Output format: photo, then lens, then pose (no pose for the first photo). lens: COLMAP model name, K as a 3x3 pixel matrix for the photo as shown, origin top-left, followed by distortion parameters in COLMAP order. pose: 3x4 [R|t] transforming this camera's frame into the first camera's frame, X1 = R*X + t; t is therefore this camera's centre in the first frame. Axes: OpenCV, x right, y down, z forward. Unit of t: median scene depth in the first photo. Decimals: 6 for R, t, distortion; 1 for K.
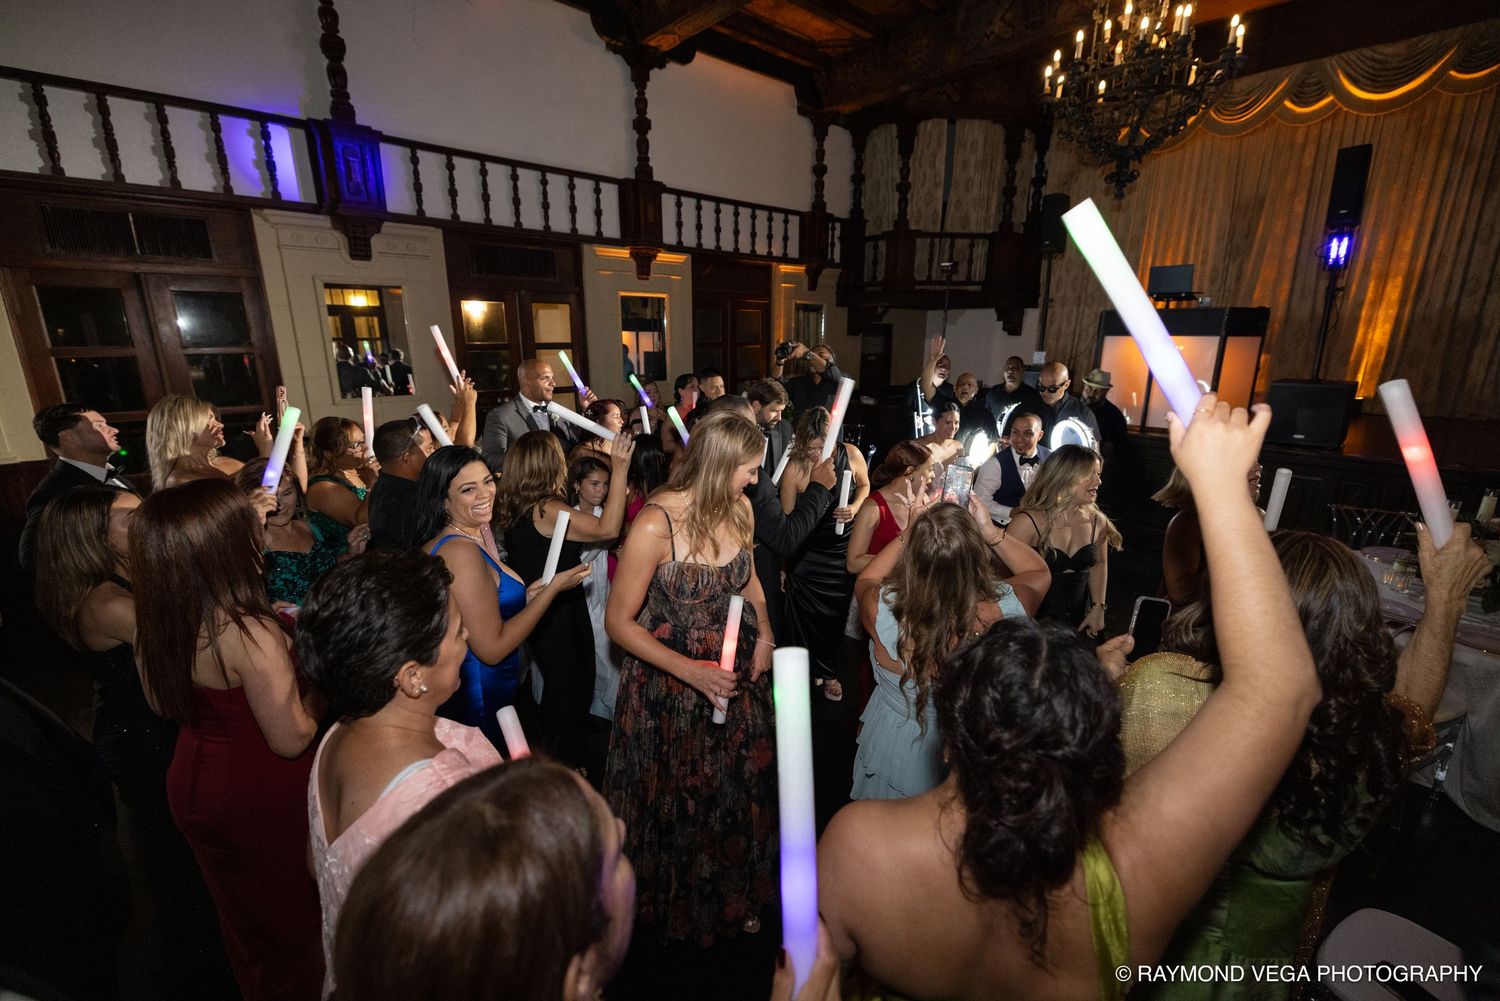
lens RADIAL K [[623.4, 0, 750.0], [0, 623.4, 500.5], [0, 0, 1]] dist [-0.000261, -0.001794]
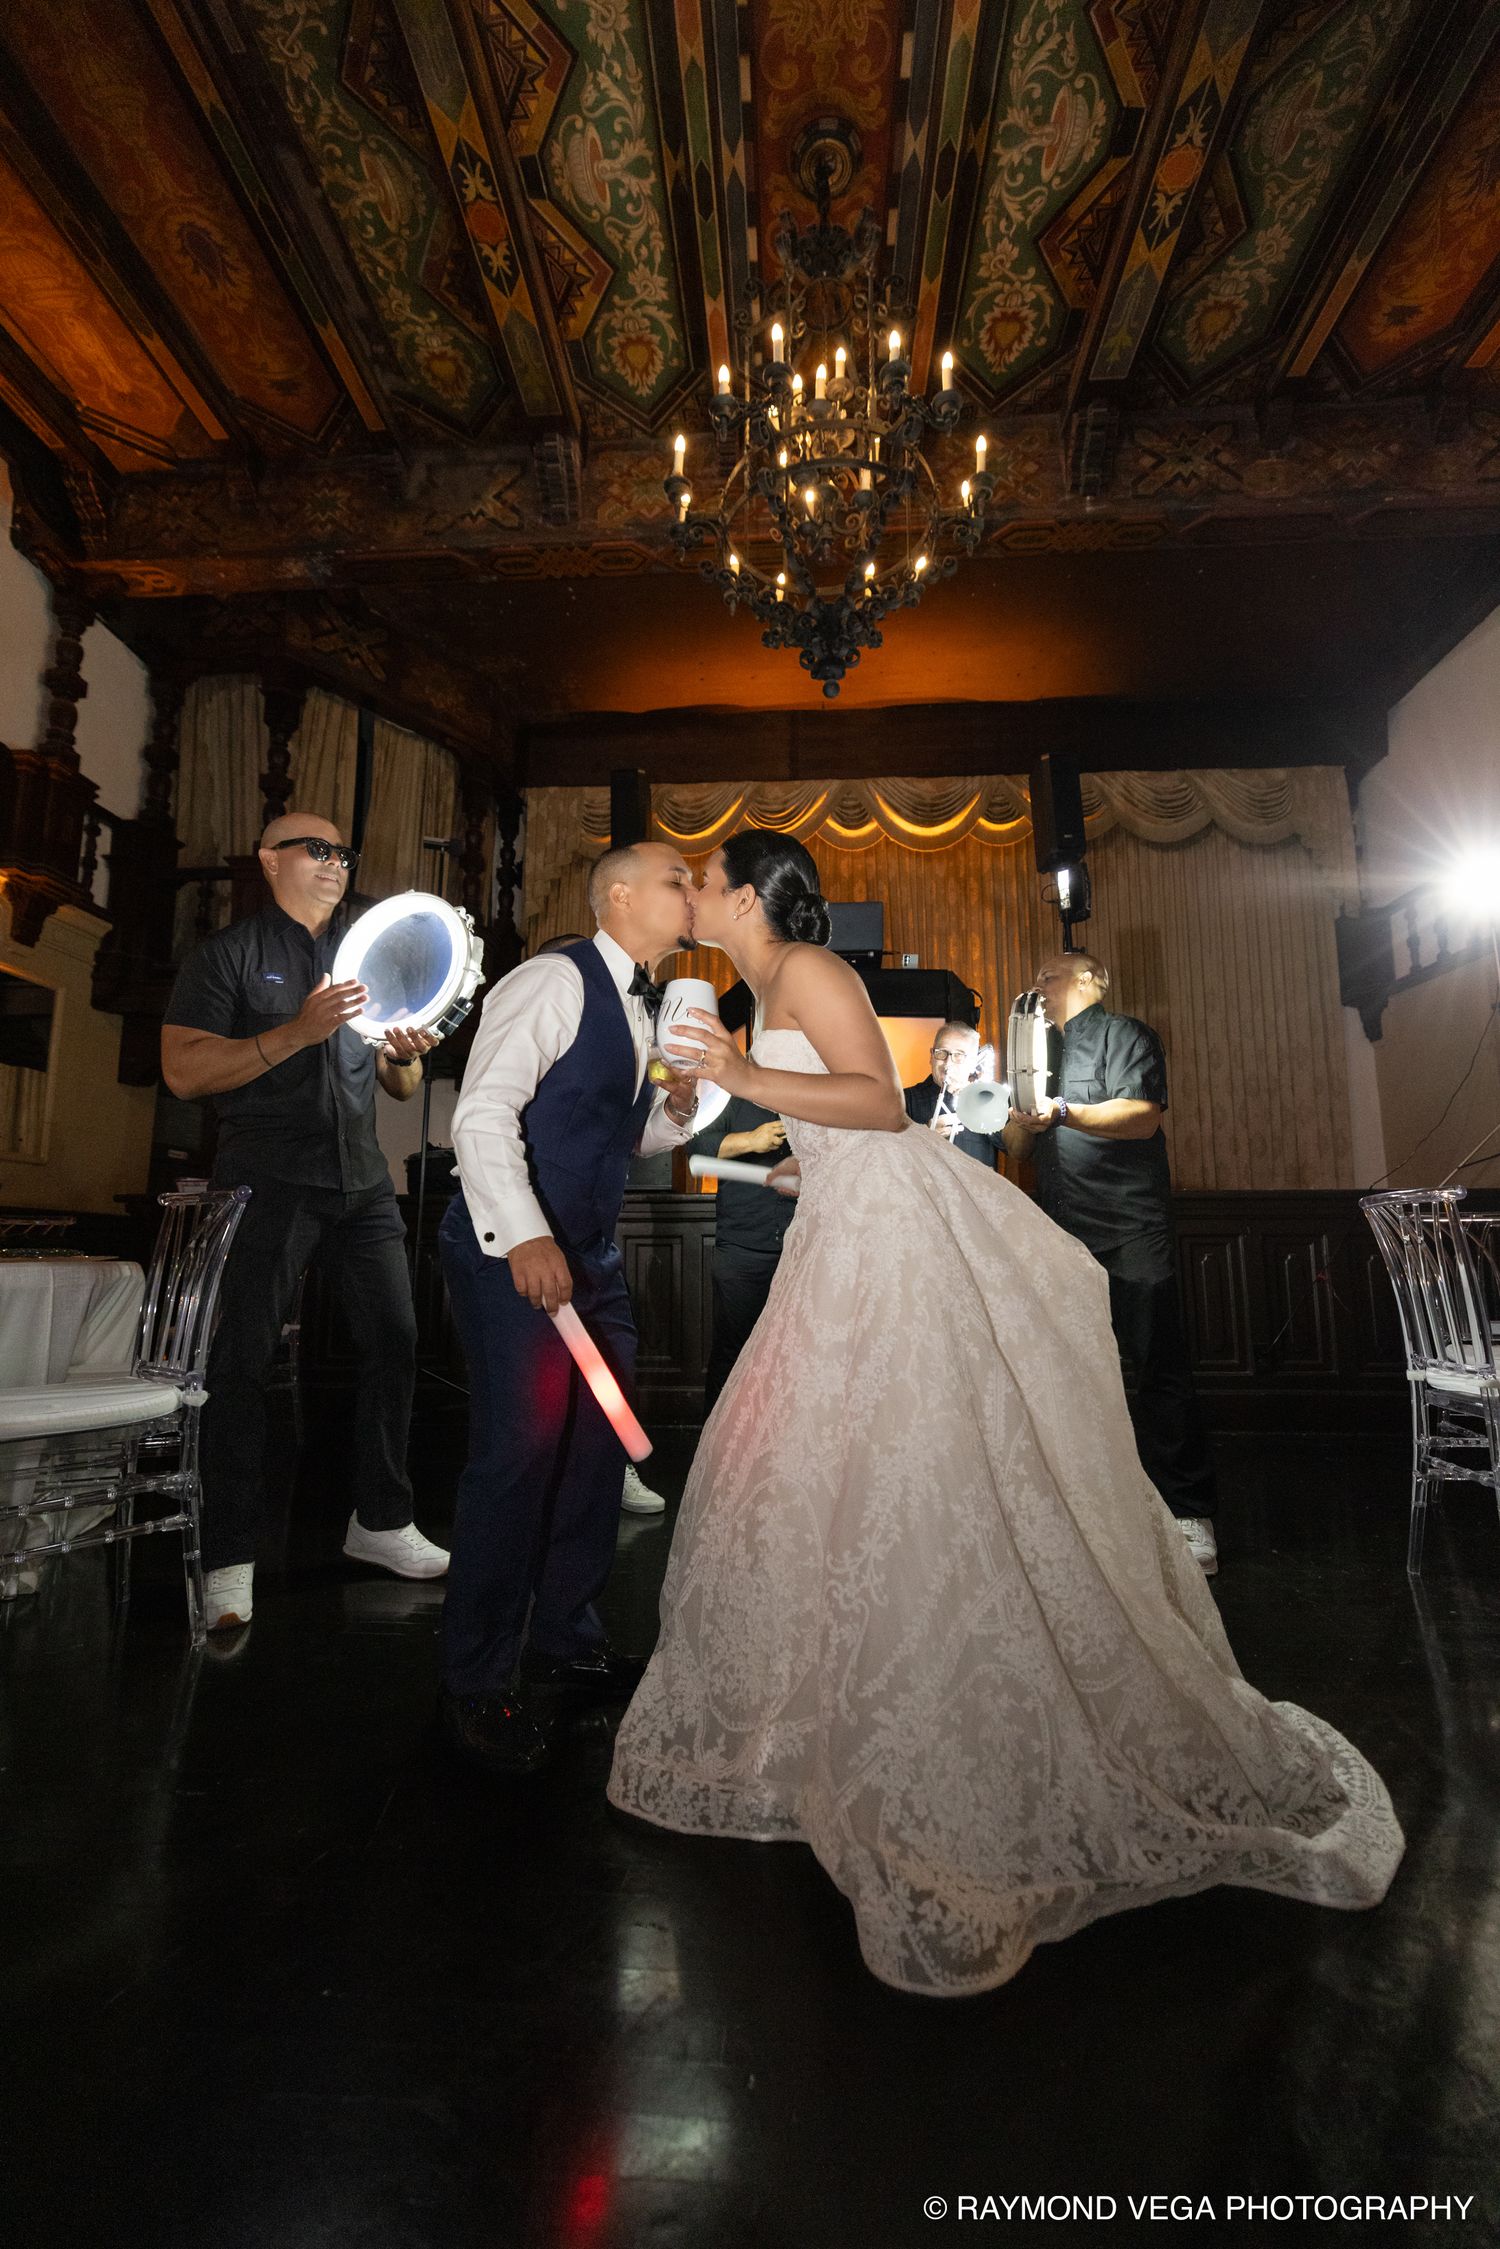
lens RADIAL K [[934.7, 0, 752.8], [0, 934.7, 1130.5], [0, 0, 1]] dist [-0.000261, -0.001794]
pose [[0.705759, 0.094922, 0.702064, 0.024133], [0.184898, 0.931958, -0.311875, 0.042600], [-0.683899, 0.349919, 0.640187, 0.378012]]
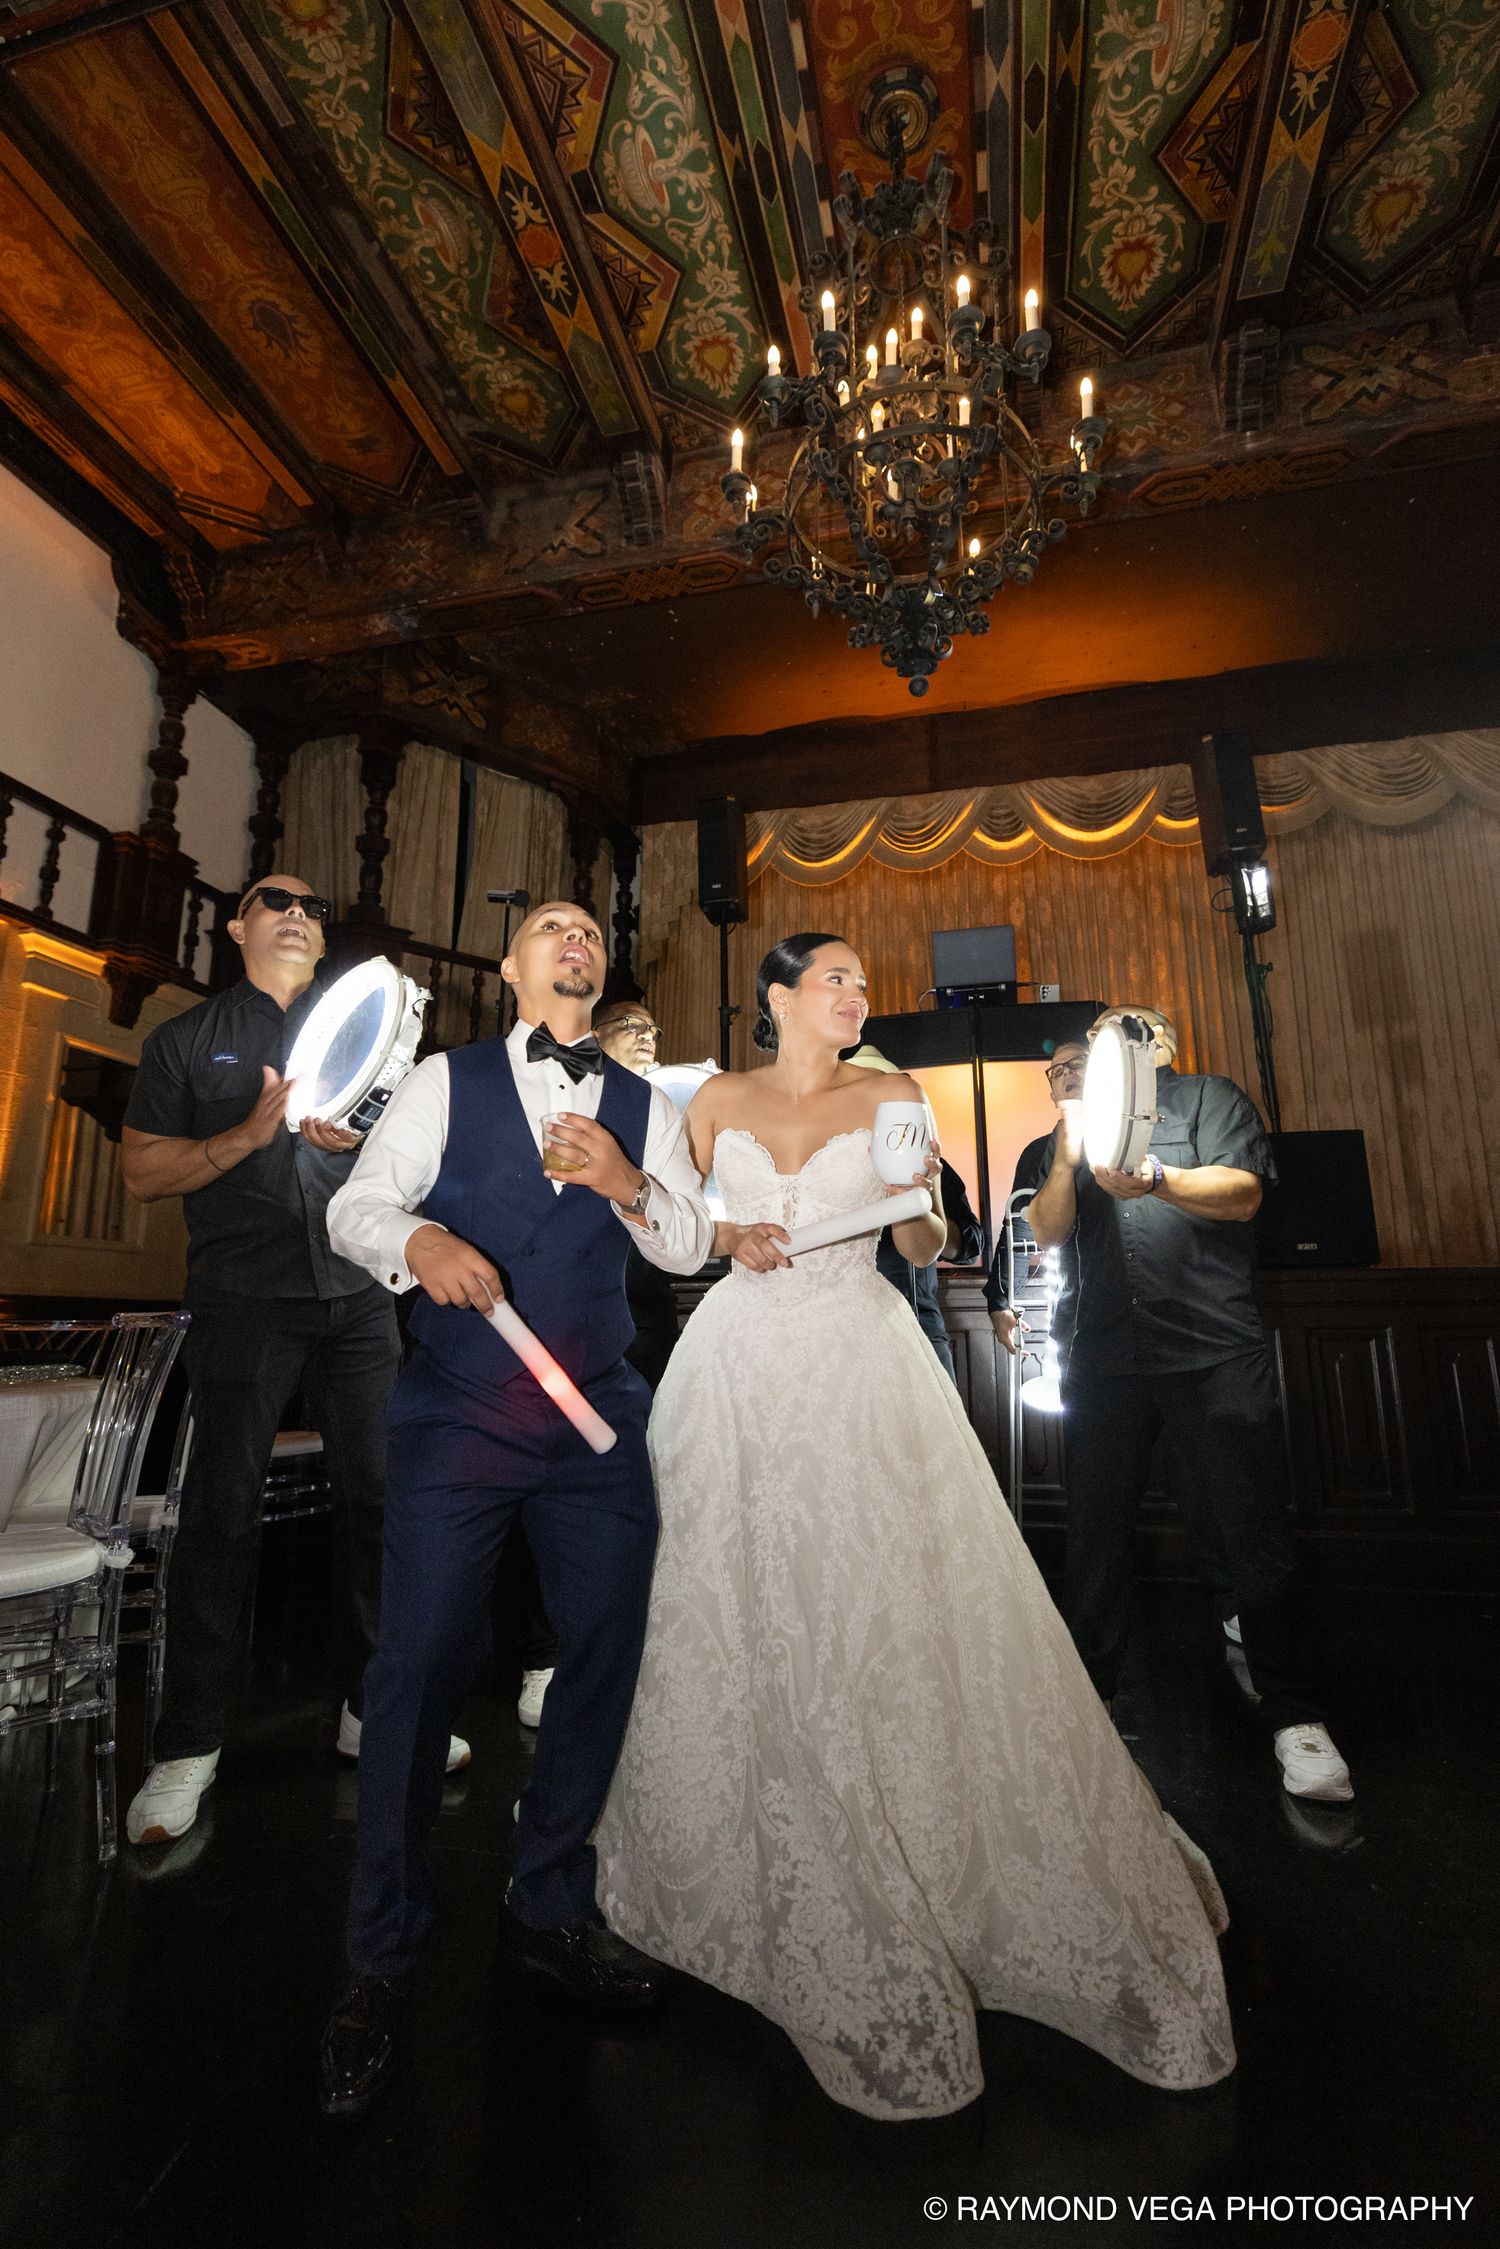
lens RADIAL K [[1043.5, 0, 772.0], [0, 1043.5, 1109.1], [0, 0, 1]] dist [0.000114, -0.001616]
pose [[0.814973, 0.114346, 0.568105, 0.071561], [0.156480, 0.900500, -0.405727, 0.032481], [-0.557972, 0.419554, 0.715990, 0.366191]]
